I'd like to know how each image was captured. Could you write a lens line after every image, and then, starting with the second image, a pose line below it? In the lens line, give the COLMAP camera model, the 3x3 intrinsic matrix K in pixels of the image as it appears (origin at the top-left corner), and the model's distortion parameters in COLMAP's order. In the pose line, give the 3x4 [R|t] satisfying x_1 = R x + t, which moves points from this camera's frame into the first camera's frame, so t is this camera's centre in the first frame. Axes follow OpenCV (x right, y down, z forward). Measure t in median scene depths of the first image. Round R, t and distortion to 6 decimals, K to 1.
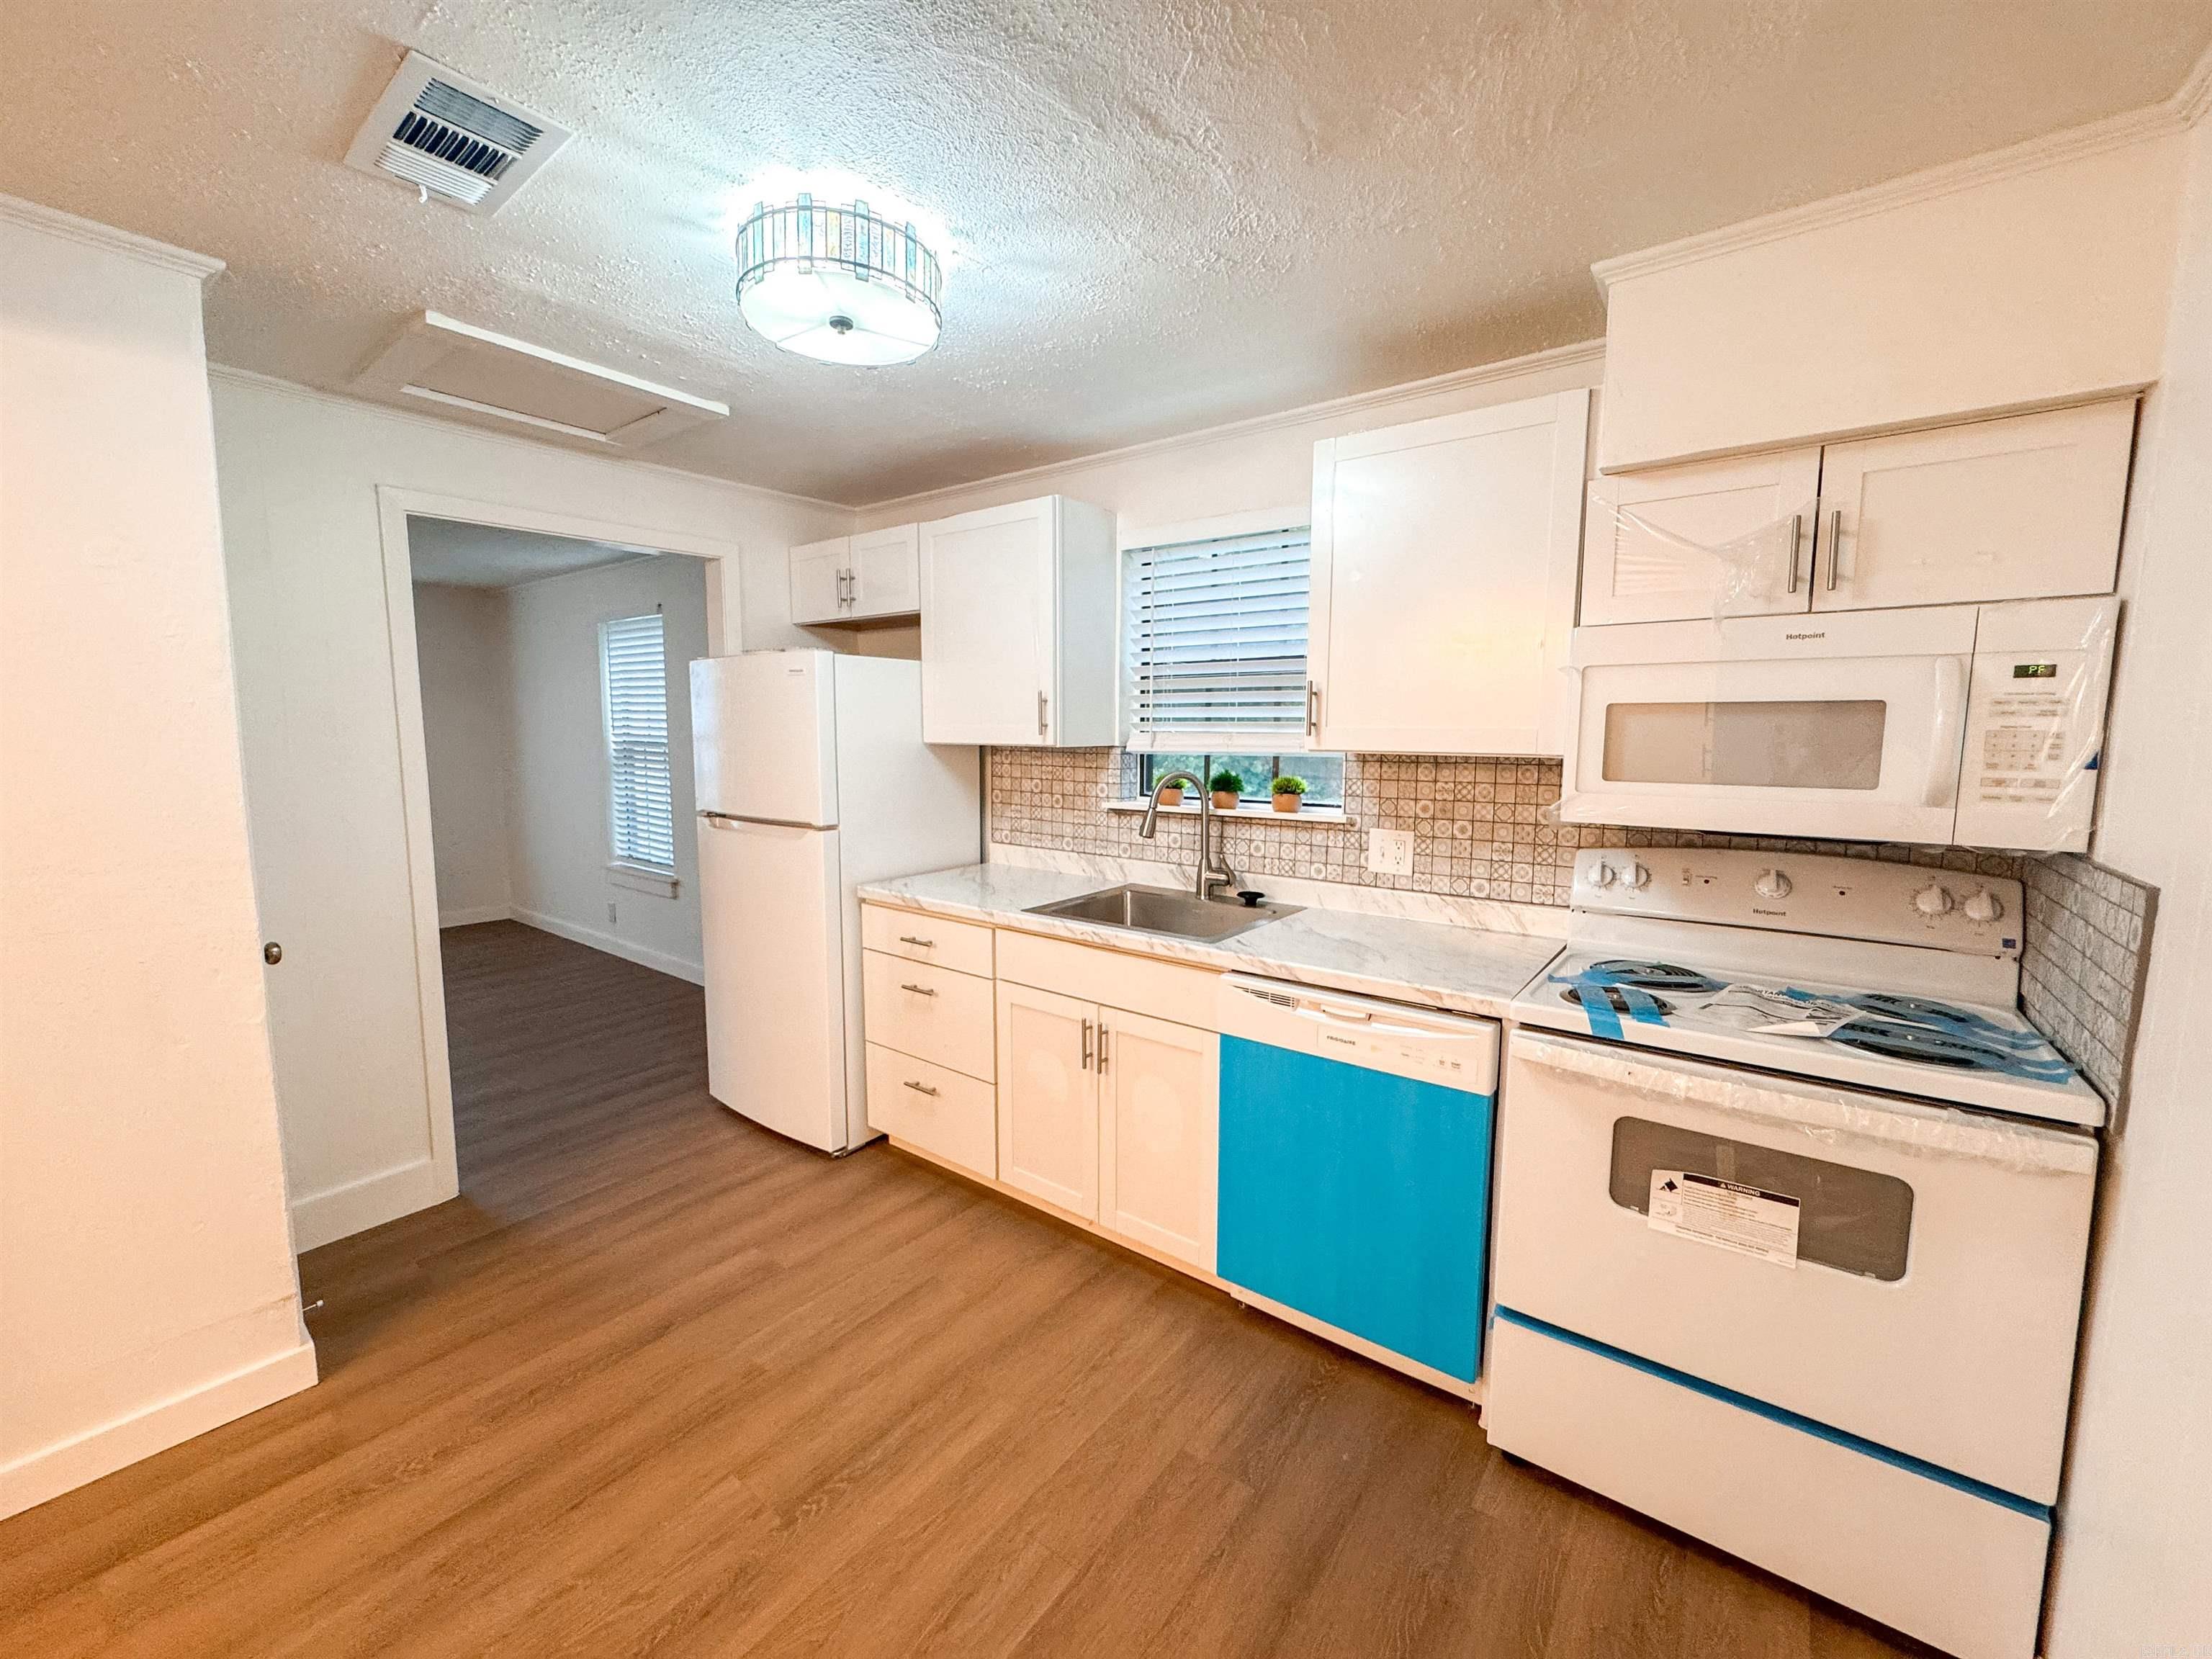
lens RADIAL K [[882.8, 0, 1101.7], [0, 882.8, 836.2], [0, 0, 1]] dist [-0.001519, 0.000068]
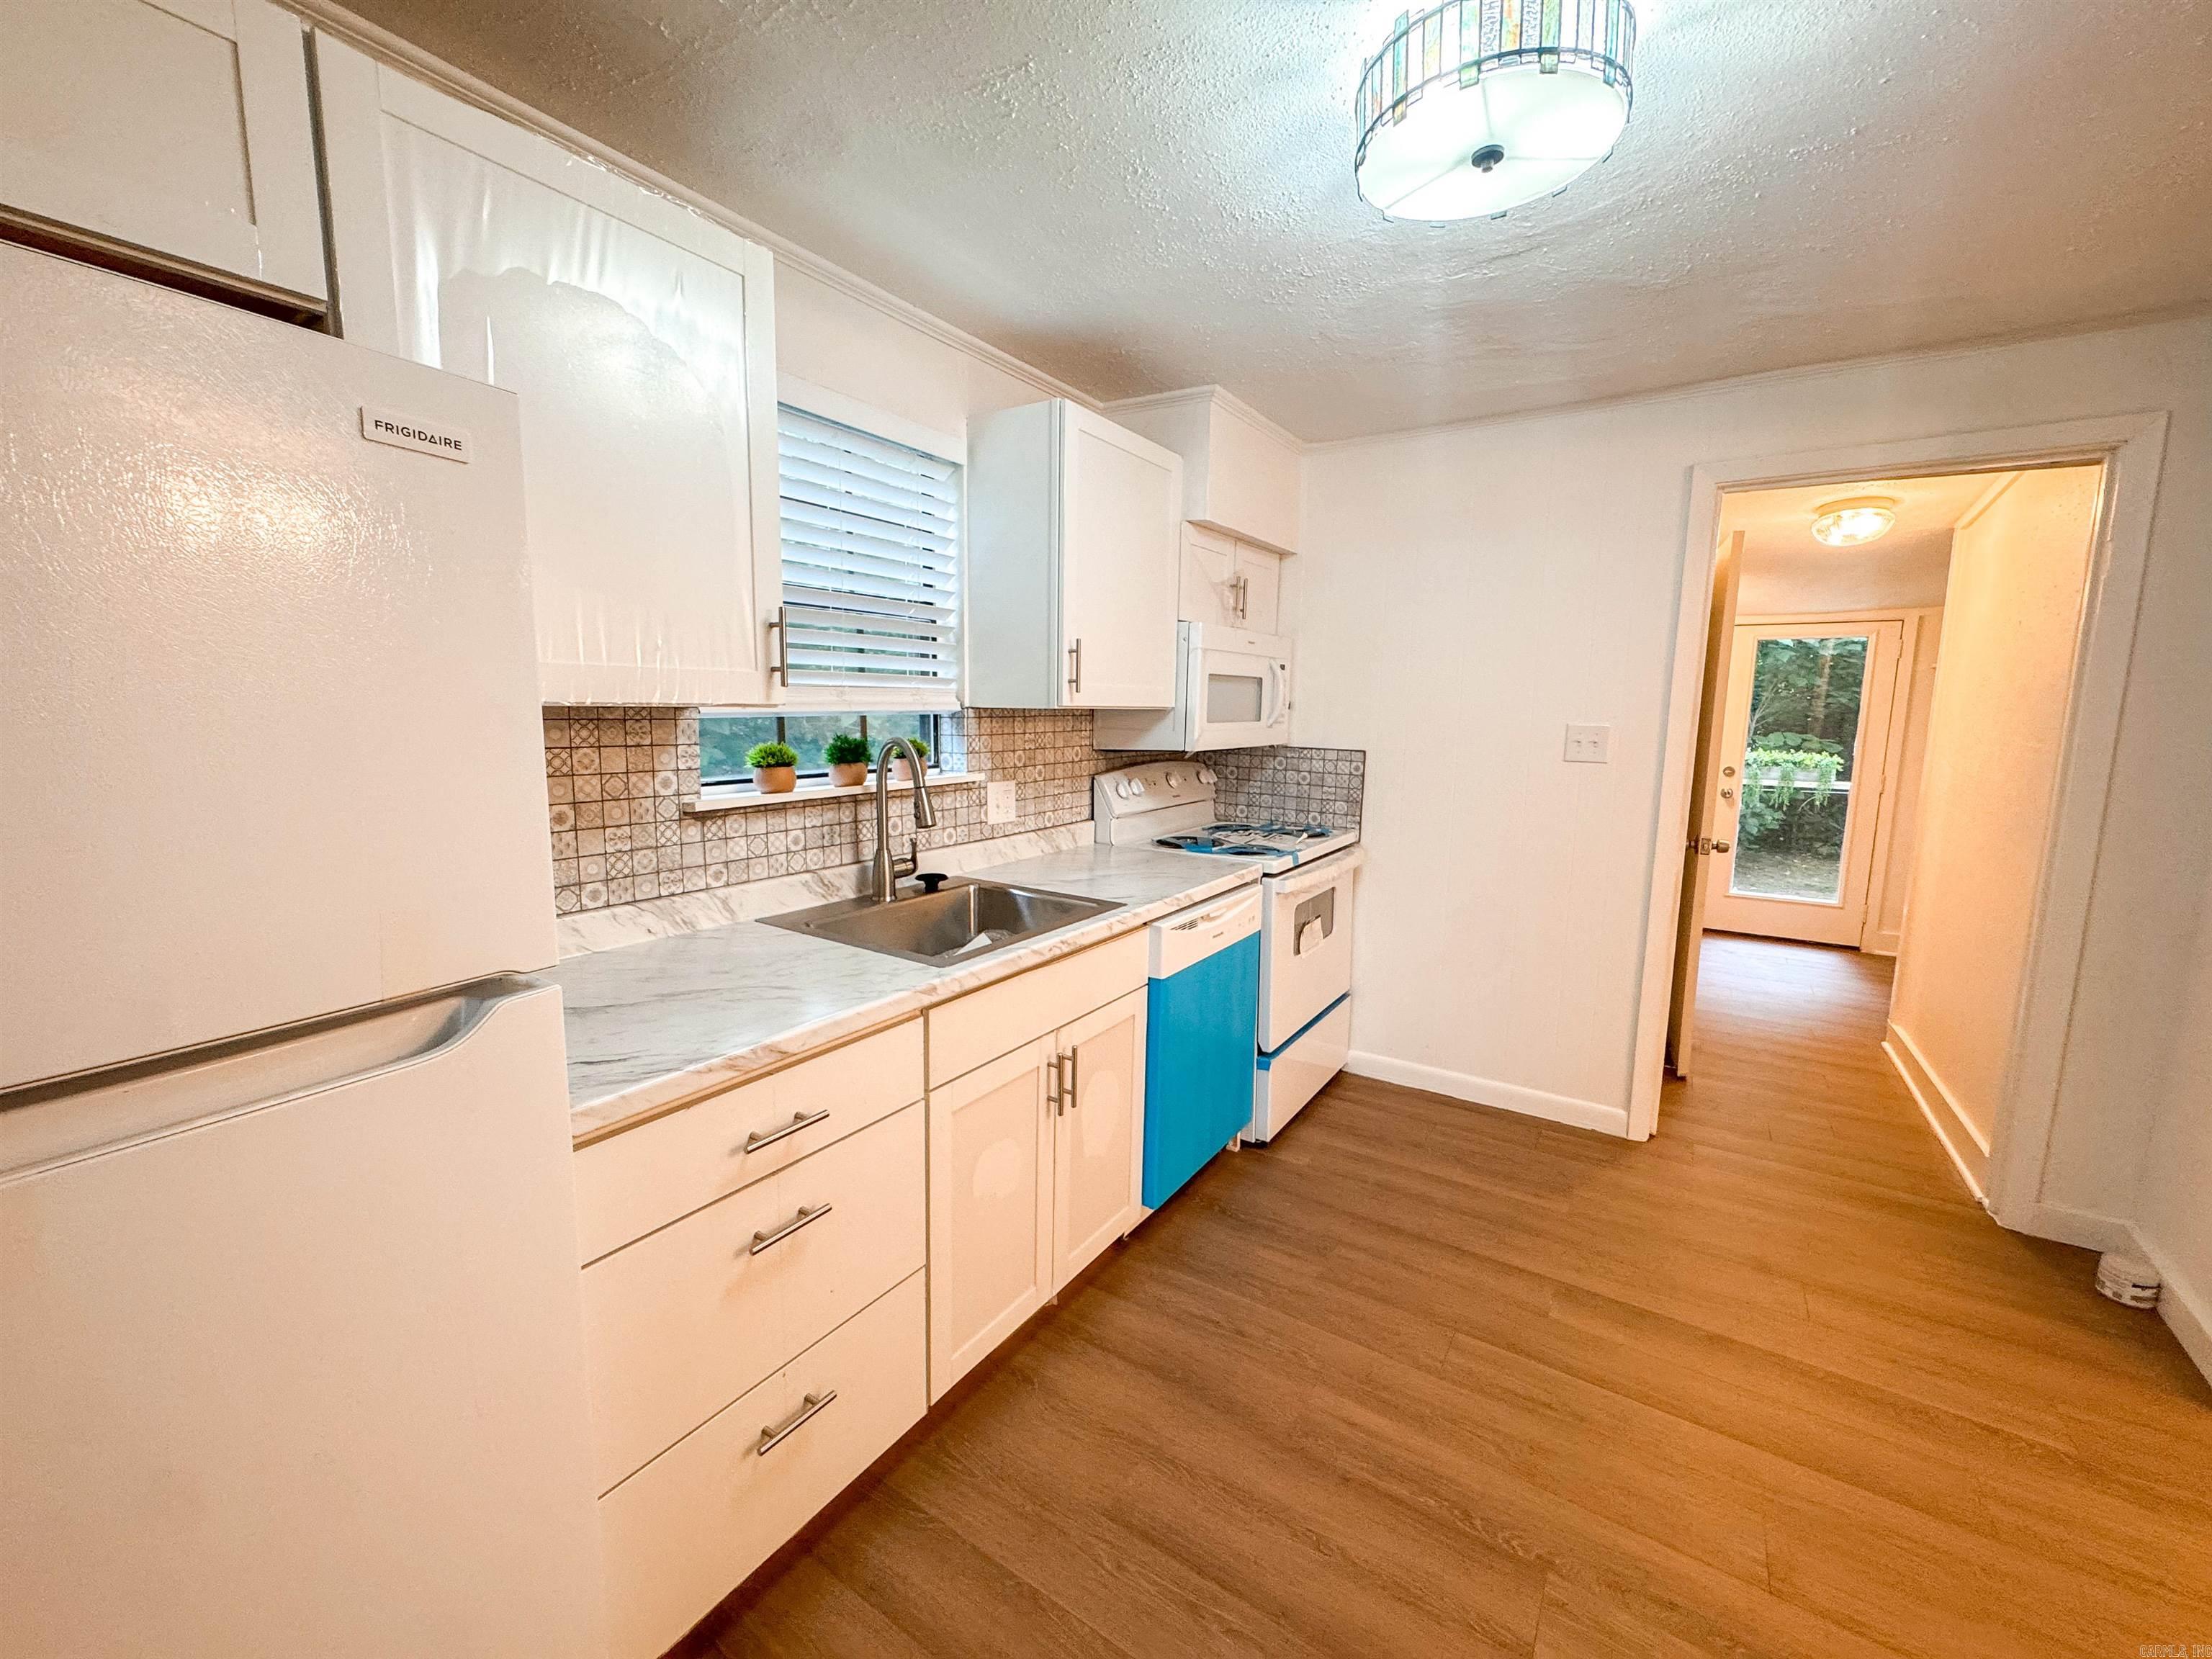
lens RADIAL K [[882.8, 0, 1101.7], [0, 882.8, 836.2], [0, 0, 1]] dist [-0.001519, 0.000068]
pose [[-0.062028, -0.156901, 0.985665, -0.732756], [0.104965, 0.981064, 0.162774, -0.102481], [-0.992540, 0.113556, -0.044384, 0.934427]]
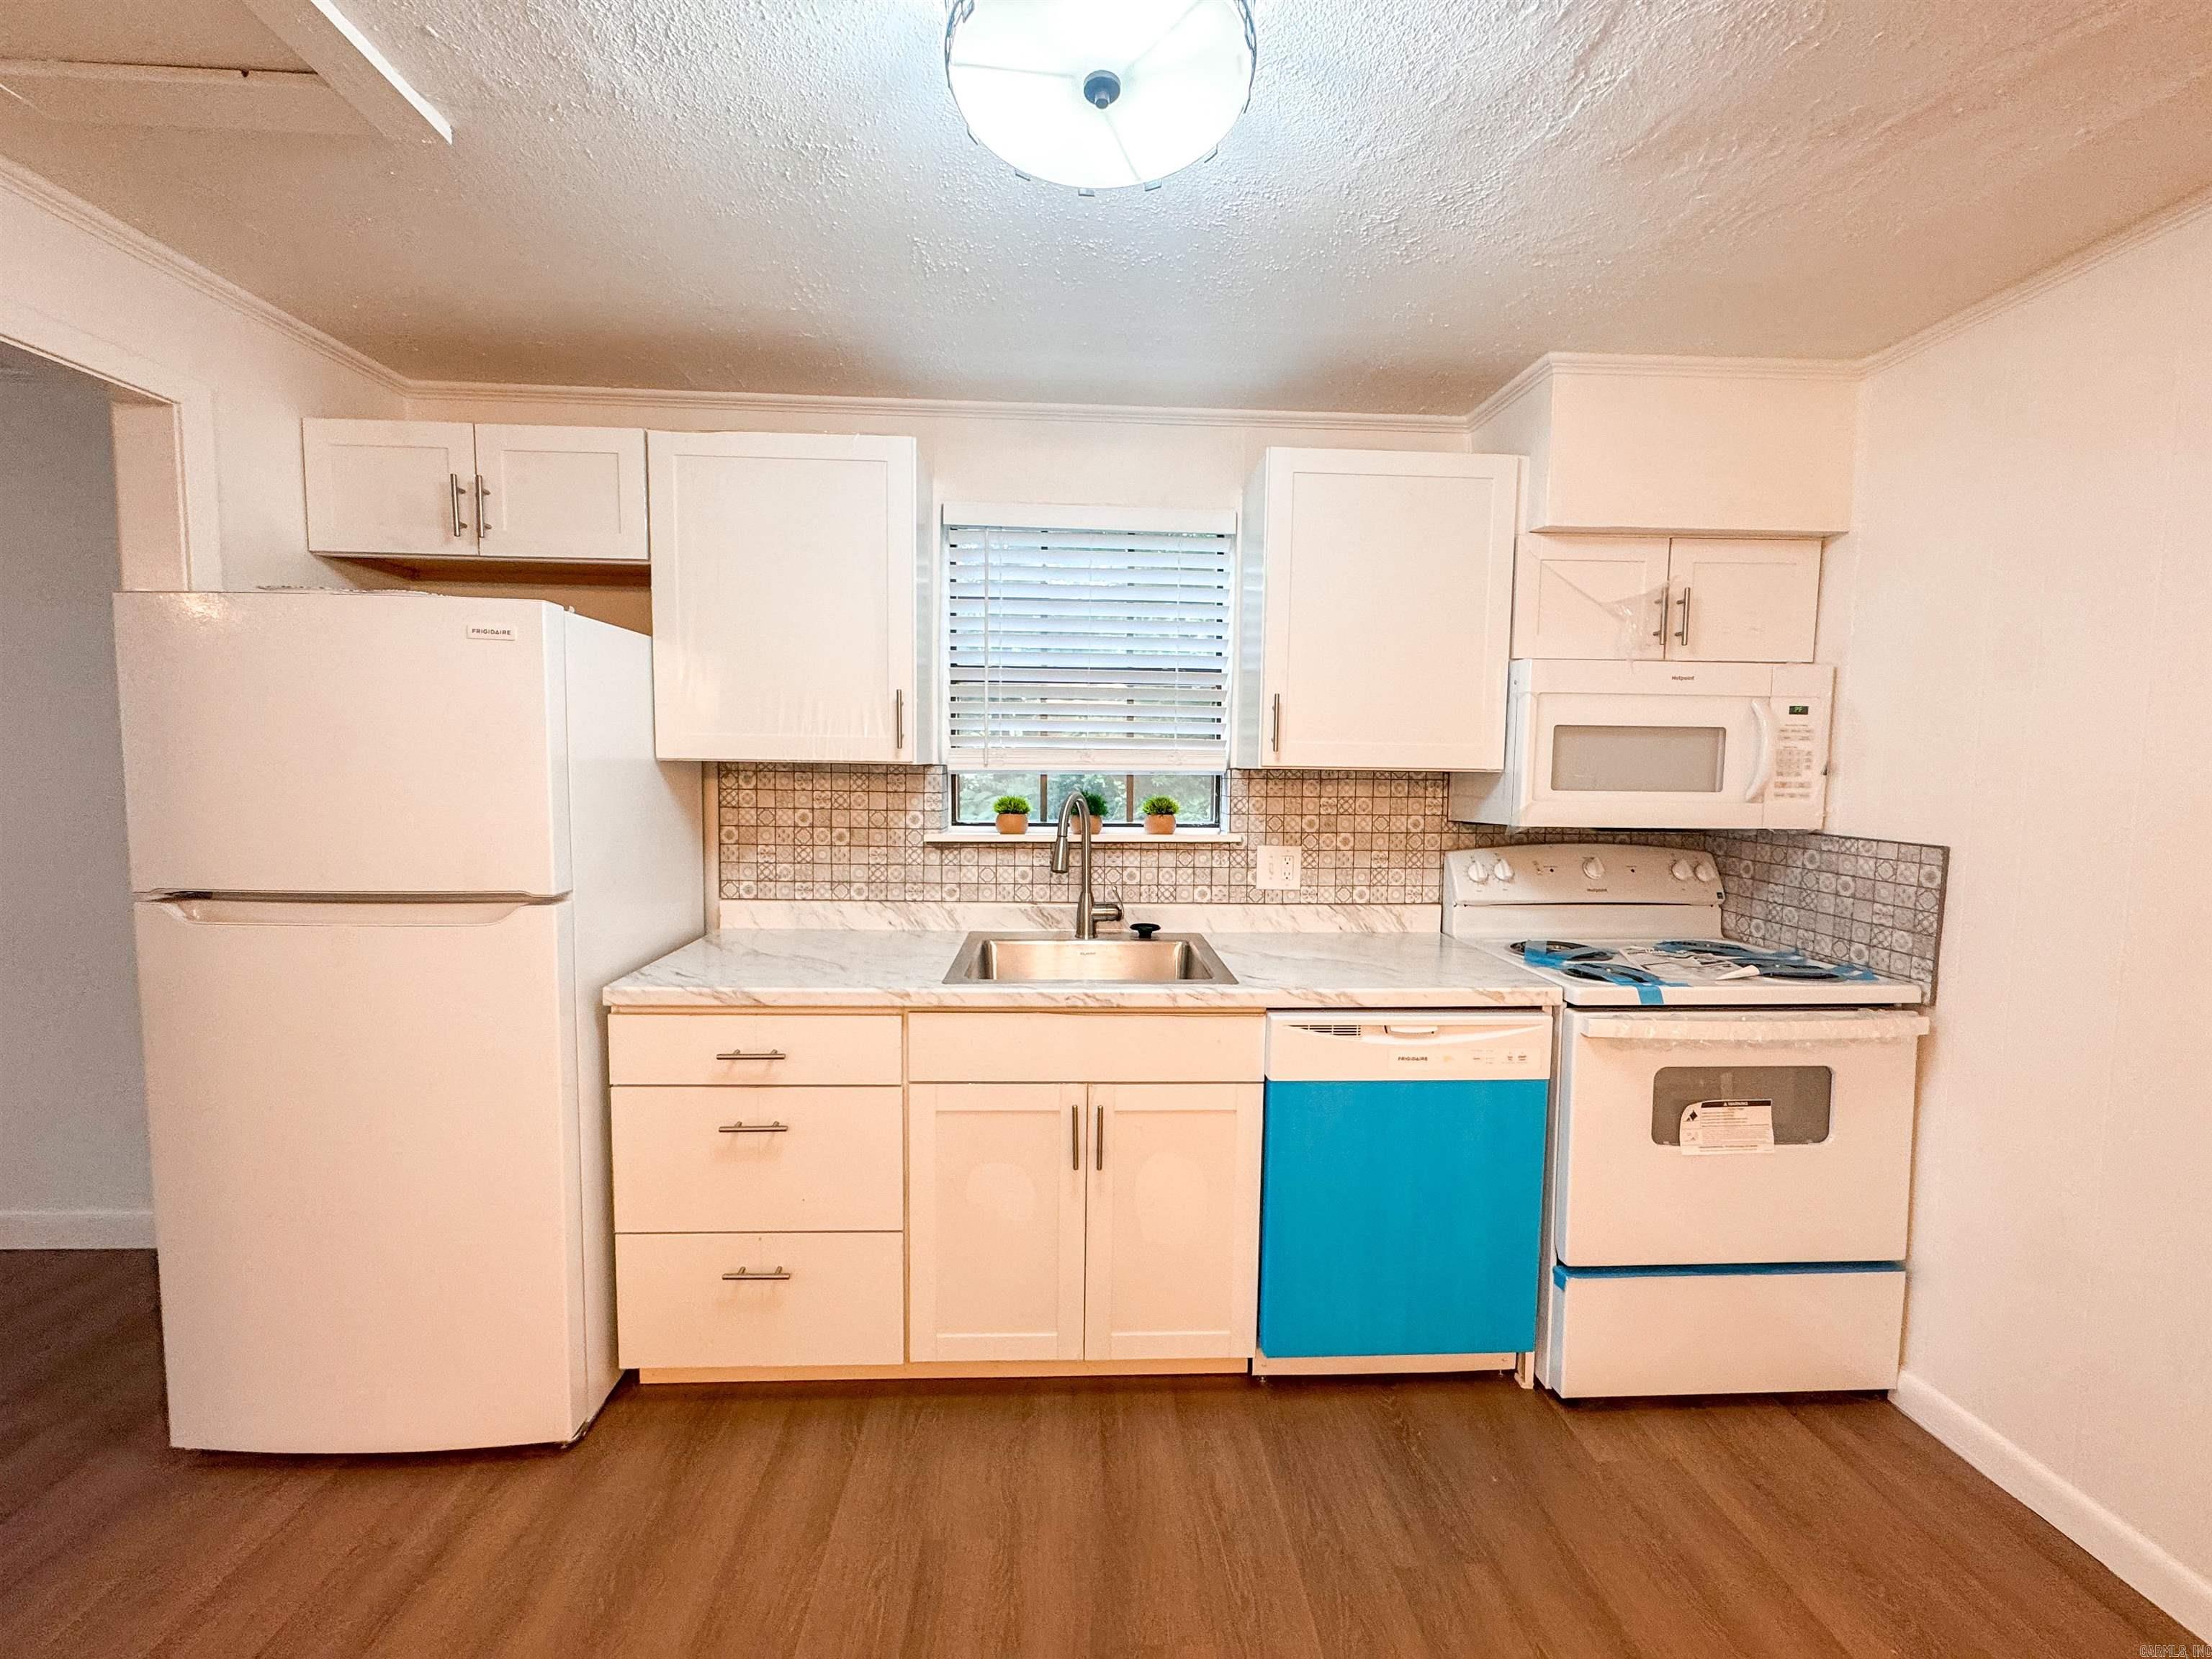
lens RADIAL K [[882.8, 0, 1101.7], [0, 882.8, 836.2], [0, 0, 1]] dist [-0.001519, 0.000068]
pose [[0.768321, -0.049014, 0.638185, -0.472577], [0.068519, 0.997633, -0.005871, -0.026344], [-0.636386, 0.048239, 0.769861, 0.350093]]
